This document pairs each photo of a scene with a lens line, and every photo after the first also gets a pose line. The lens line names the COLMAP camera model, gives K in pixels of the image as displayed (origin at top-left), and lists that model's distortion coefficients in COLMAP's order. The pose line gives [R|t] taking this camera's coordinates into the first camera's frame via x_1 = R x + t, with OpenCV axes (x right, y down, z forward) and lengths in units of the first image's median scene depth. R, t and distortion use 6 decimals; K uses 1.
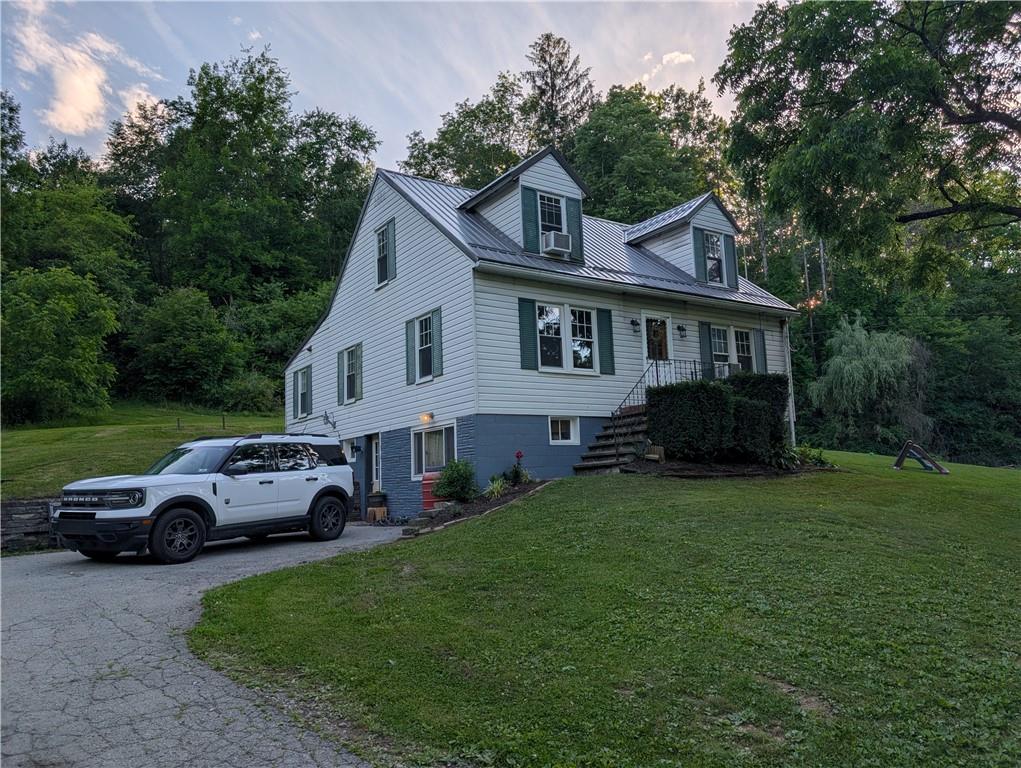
lens RADIAL K [[730.6, 0, 514.9], [0, 730.6, 383.6], [0, 0, 1]] dist [0.028603, -0.041688]
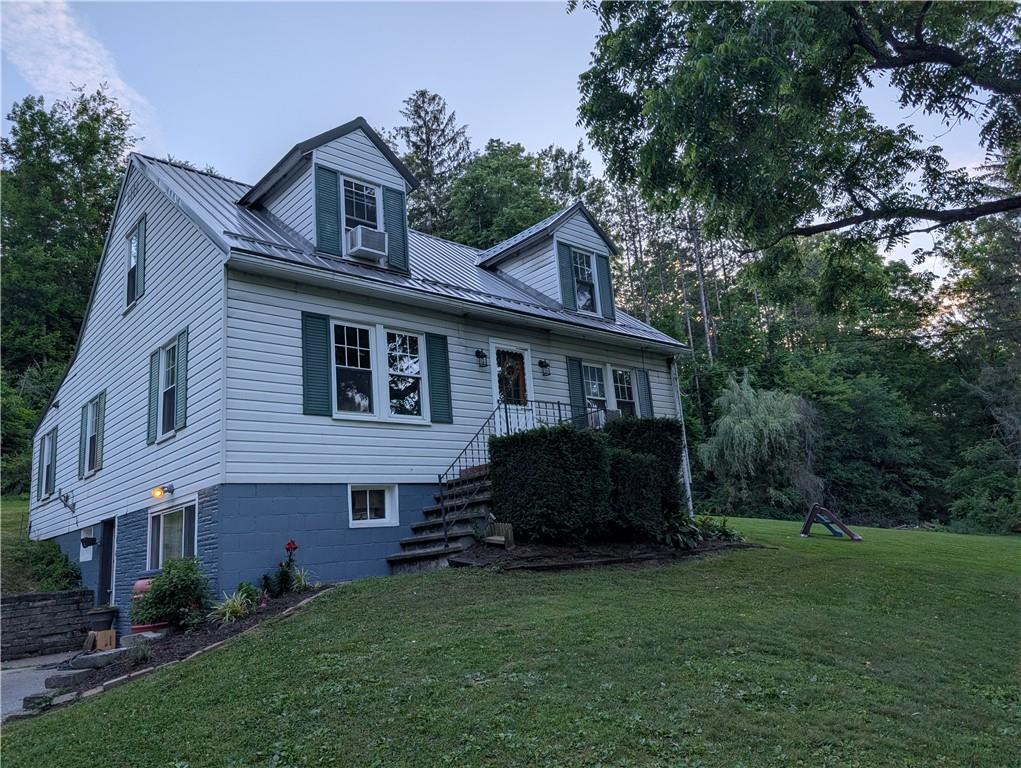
lens RADIAL K [[730.6, 0, 513.8], [0, 730.6, 381.7], [0, 0, 1]] dist [0.028603, -0.041688]
pose [[0.990101, -0.010144, 0.139990, 0.085051], [0.024369, 0.994661, -0.100281, 0.017701], [-0.138226, 0.102699, 0.985062, 0.243461]]
